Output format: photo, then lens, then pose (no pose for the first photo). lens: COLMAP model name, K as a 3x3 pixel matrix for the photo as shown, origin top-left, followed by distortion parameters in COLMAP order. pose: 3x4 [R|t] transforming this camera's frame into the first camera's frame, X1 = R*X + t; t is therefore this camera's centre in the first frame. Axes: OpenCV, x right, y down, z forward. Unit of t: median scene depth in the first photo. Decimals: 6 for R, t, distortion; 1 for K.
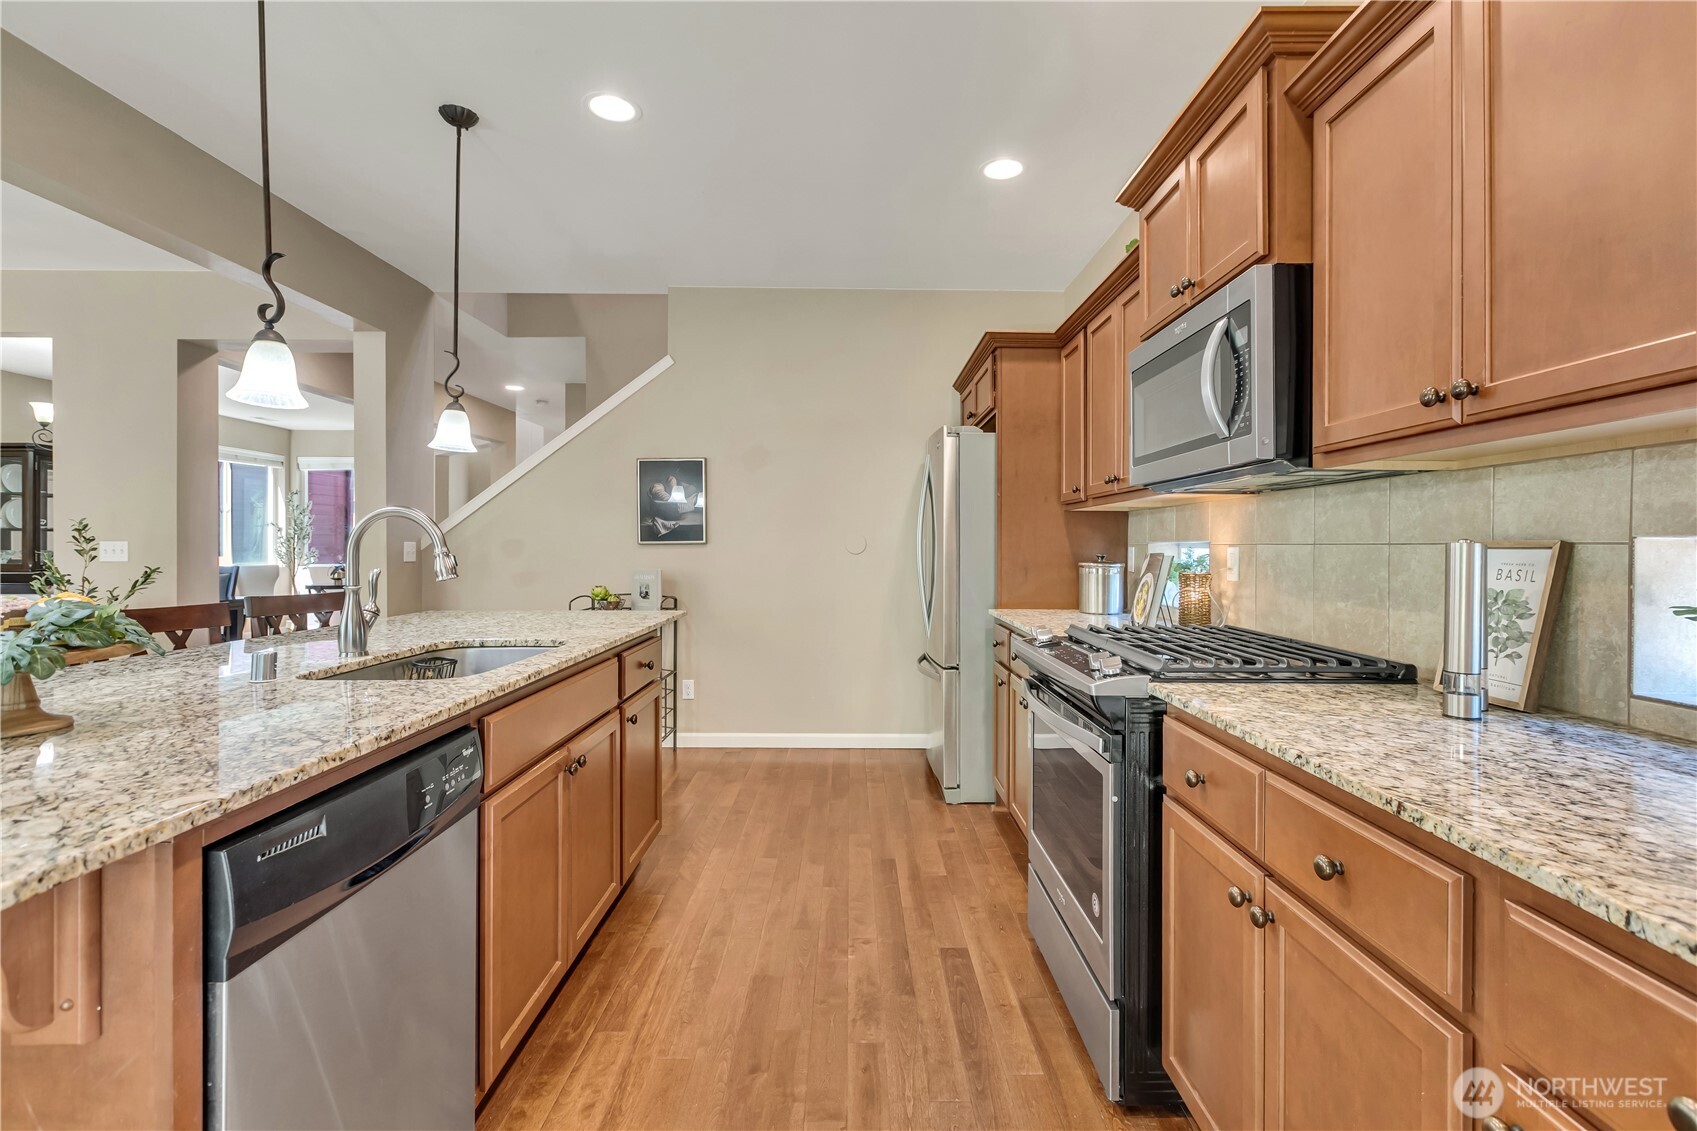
lens RADIAL K [[778.1, 0, 861.6], [0, 778.1, 524.1], [0, 0, 1]] dist [0.008106, -0.000331]
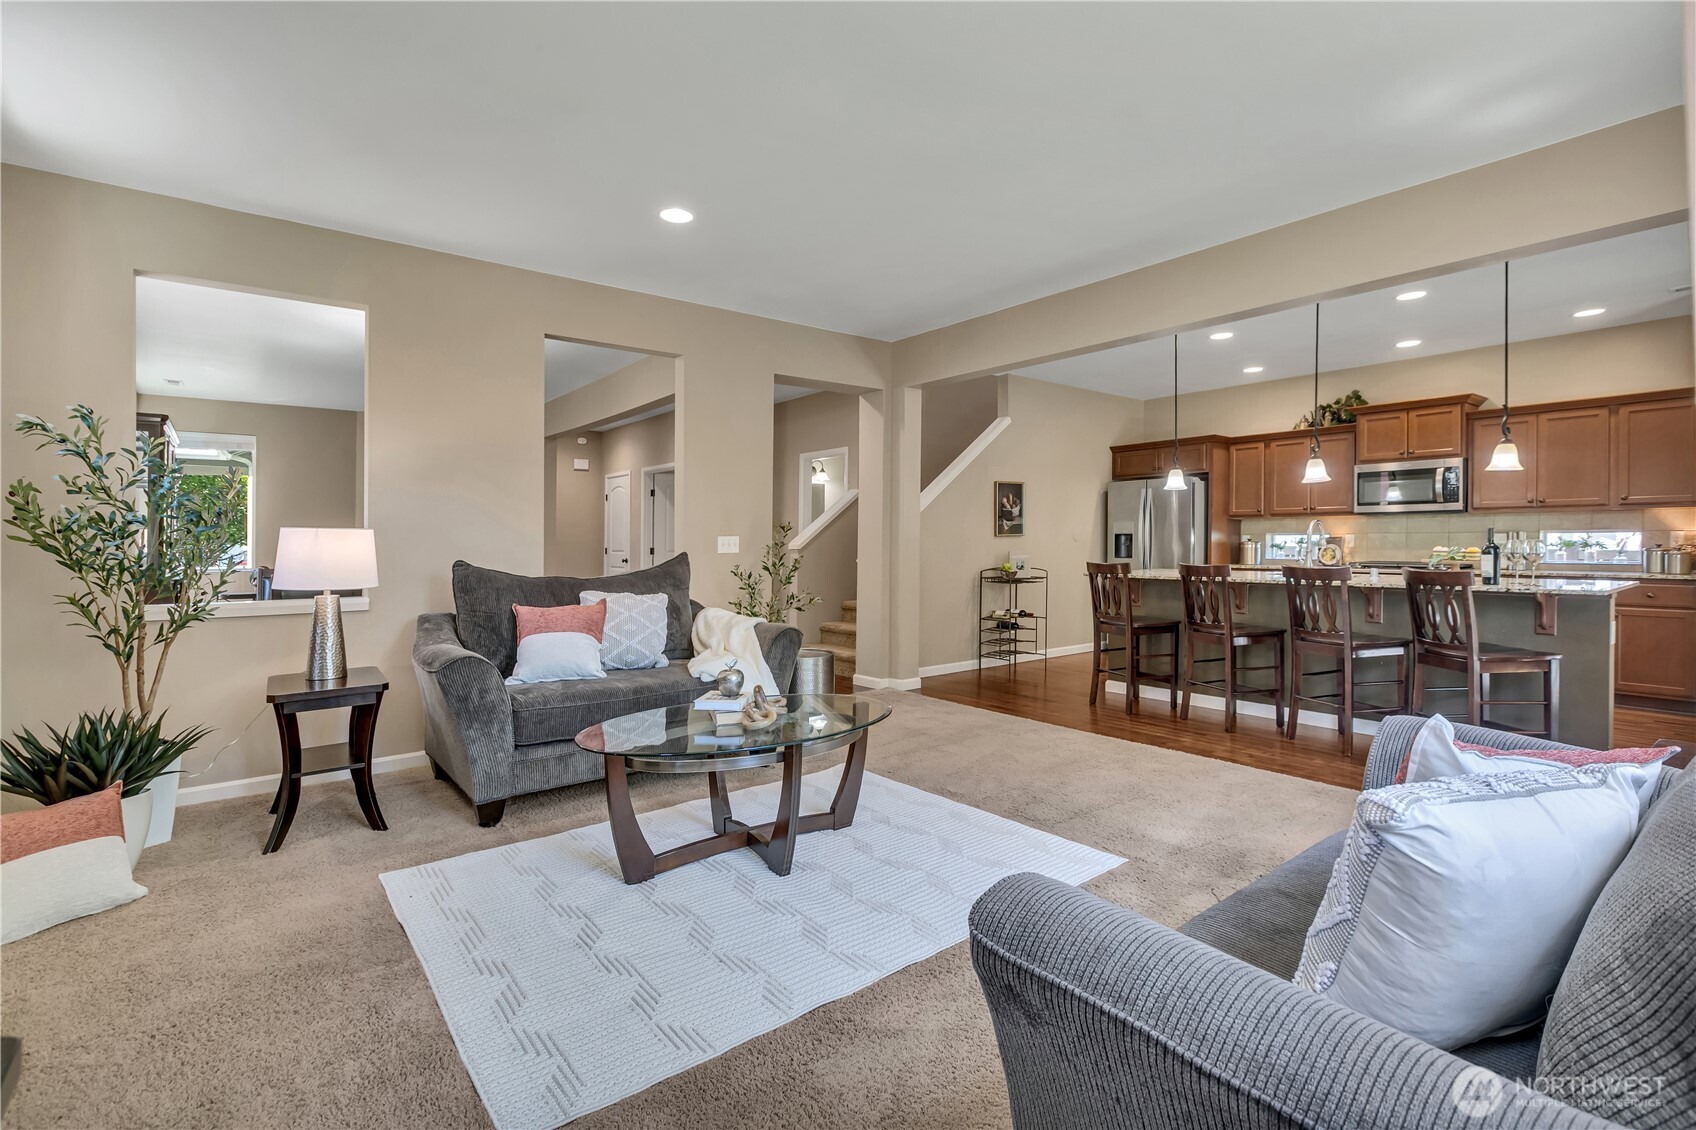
lens RADIAL K [[777.7, 0, 848.8], [0, 777.7, 567.2], [0, 0, 1]] dist [0.008106, -0.000331]
pose [[0.794133, -0.029893, 0.607008, -1.489520], [-0.007986, 0.998190, 0.059605, -0.003231], [-0.607691, -0.052182, 0.792457, -0.076957]]
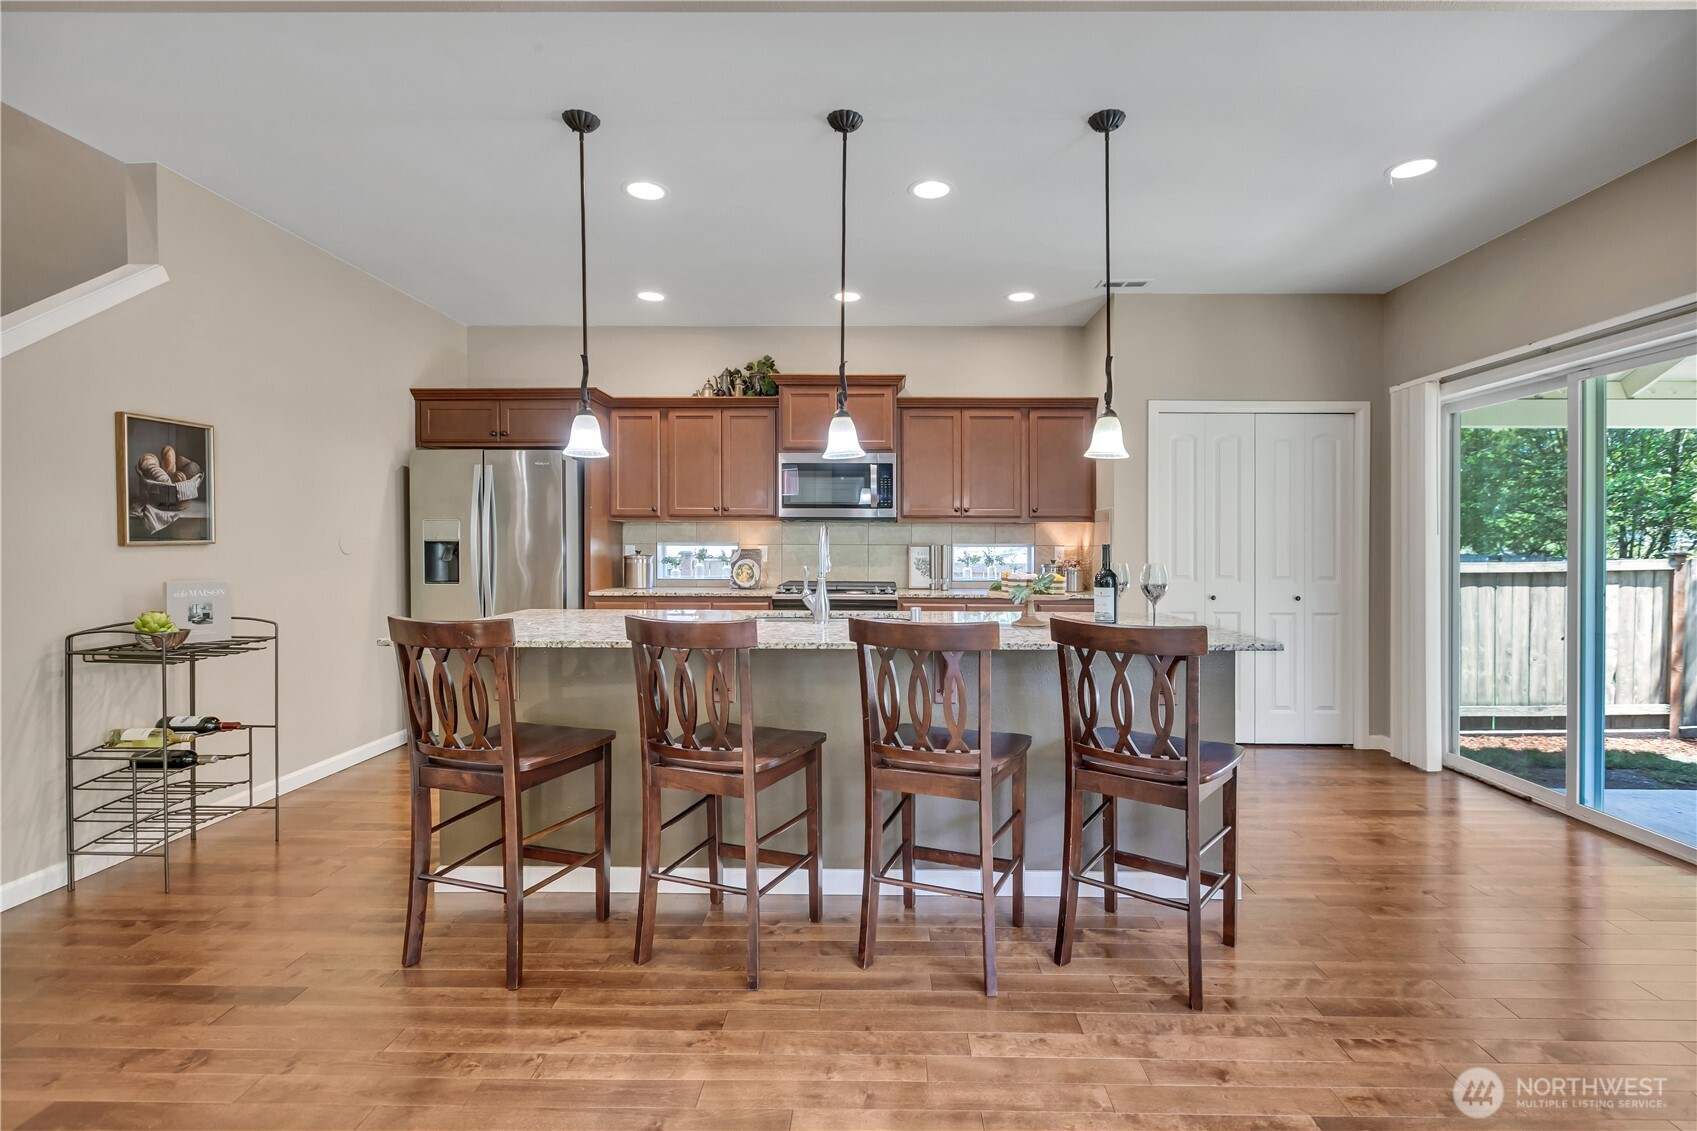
lens RADIAL K [[778.1, 0, 859.9], [0, 778.1, 560.5], [0, 0, 1]] dist [0.008106, -0.000331]
pose [[0.039586, -0.028340, 0.998814, -0.914330], [-0.031866, 0.999053, 0.029610, -0.000889], [-0.998708, -0.033001, 0.038646, 0.362434]]
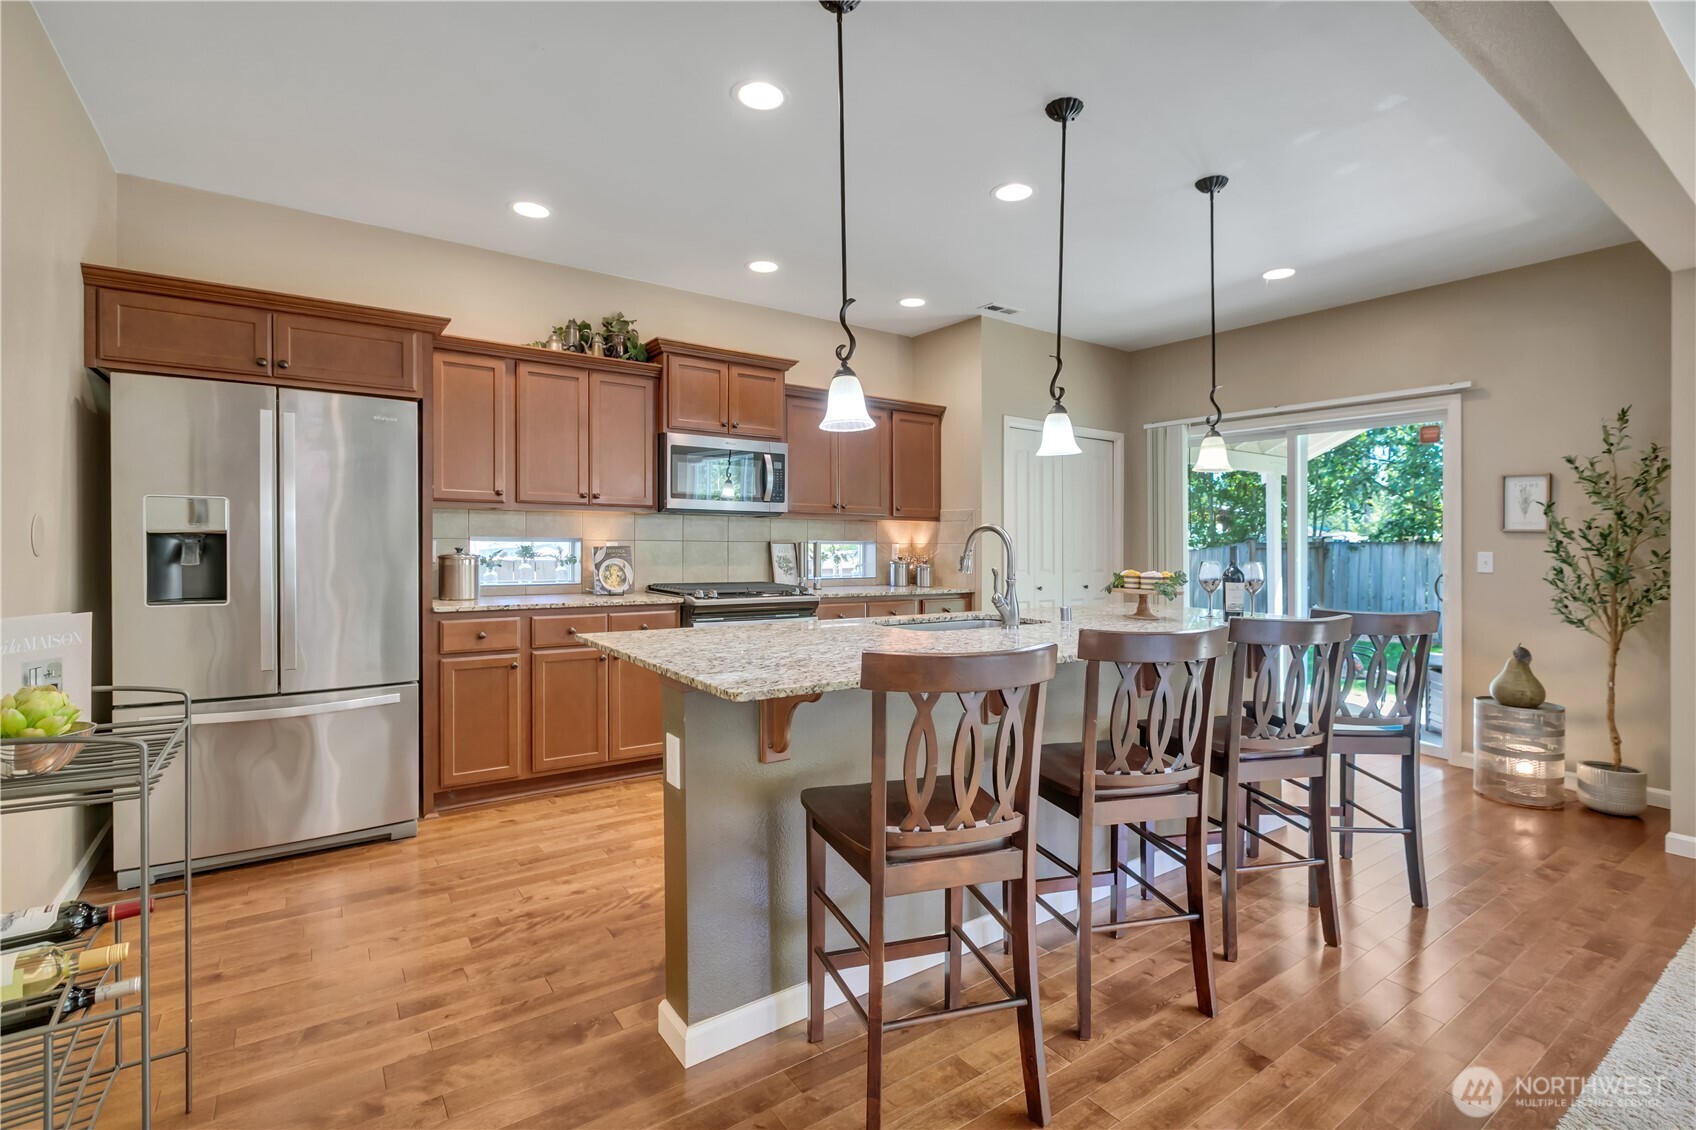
lens RADIAL K [[777.7, 0, 842.4], [0, 777.7, 551.2], [0, 0, 1]] dist [0.008106, -0.000331]
pose [[-0.553580, -0.022241, 0.832499, -0.707486], [-0.037630, 0.999290, 0.001674, 0.015326], [-0.831945, -0.030400, -0.554024, 0.856244]]
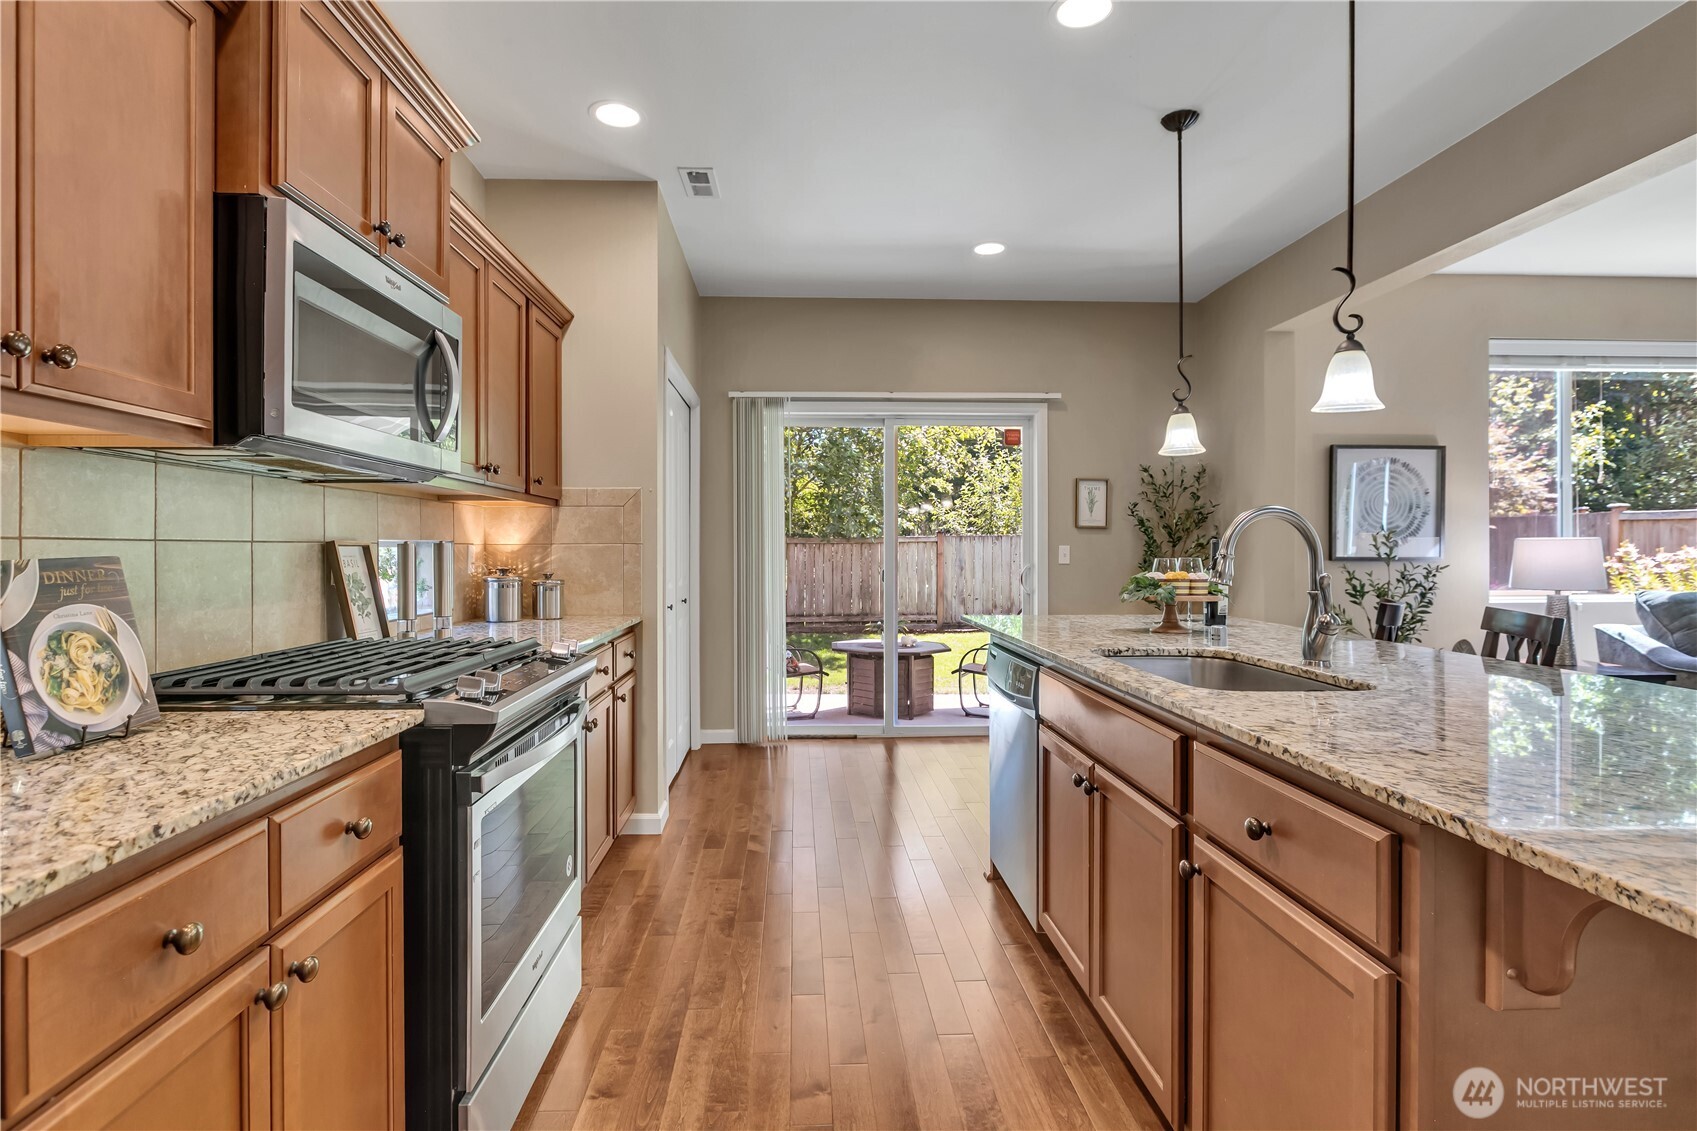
lens RADIAL K [[846.0, 0, 838.0], [0, 846.0, 543.9], [0, 0, 1]] dist [-0.002711, 0.000001]
pose [[-0.999545, -0.002074, -0.030107, -0.023441], [-0.001082, 0.999458, -0.032916, 0.025208], [0.030159, -0.032868, -0.999005, 0.842874]]
